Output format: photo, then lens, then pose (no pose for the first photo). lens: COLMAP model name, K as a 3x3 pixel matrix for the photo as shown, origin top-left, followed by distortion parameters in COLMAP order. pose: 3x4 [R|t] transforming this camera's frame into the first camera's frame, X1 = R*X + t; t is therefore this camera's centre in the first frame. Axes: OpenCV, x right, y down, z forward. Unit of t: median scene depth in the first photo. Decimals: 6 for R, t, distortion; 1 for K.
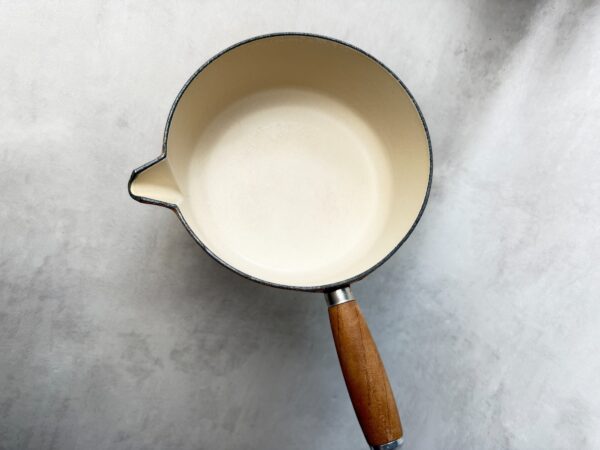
lens RADIAL K [[439.7, 0, 300.0], [0, 439.7, 225.0], [0, 0, 1]] dist [-0.012162, -0.007953]
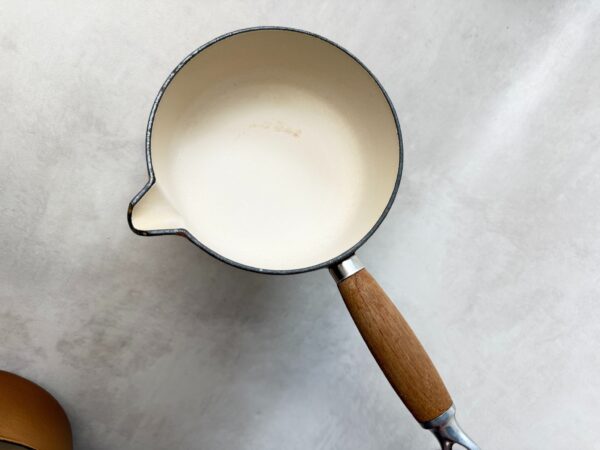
lens RADIAL K [[439.7, 0, 300.0], [0, 439.7, 225.0], [0, 0, 1]] dist [-0.012162, -0.007953]
pose [[0.986210, 0.161215, 0.037416, 0.083216], [-0.162751, 0.985753, 0.042468, -0.032563], [-0.030036, -0.047972, 0.998397, 0.184201]]
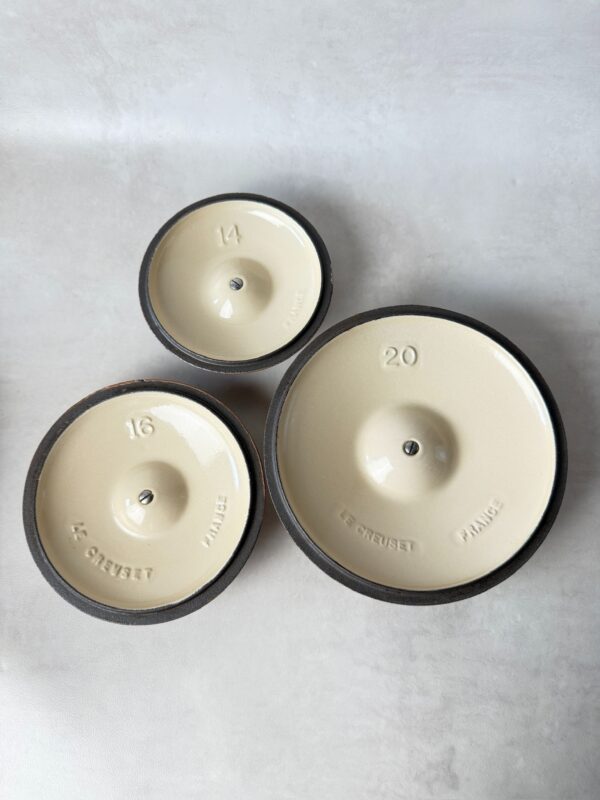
lens RADIAL K [[596.8, 0, 300.0], [0, 596.8, 400.0], [0, 0, 1]] dist [-0.056688, 0.046760]
pose [[-0.345299, -0.913730, -0.214164, 0.100373], [0.913153, -0.274439, -0.301389, 0.354879], [0.216613, -0.299634, 0.929139, 0.101173]]
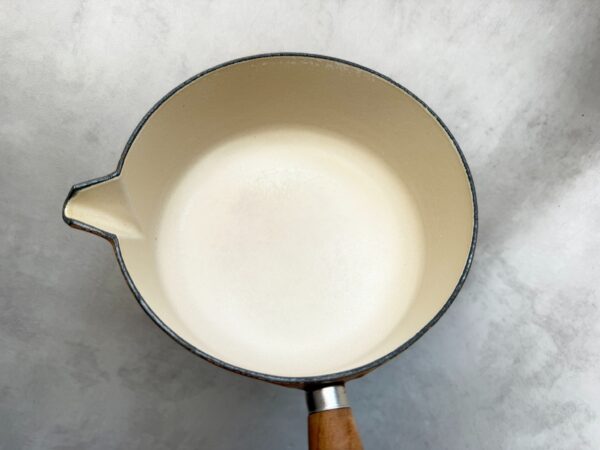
lens RADIAL K [[447.6, 0, 300.6], [0, 447.6, 227.5], [0, 0, 1]] dist [-0.056688, 0.046760]
pose [[0.955412, 0.267574, -0.124869, 0.114701], [-0.252326, 0.959483, 0.125397, -0.217994], [0.153362, -0.088298, 0.984217, 0.148776]]
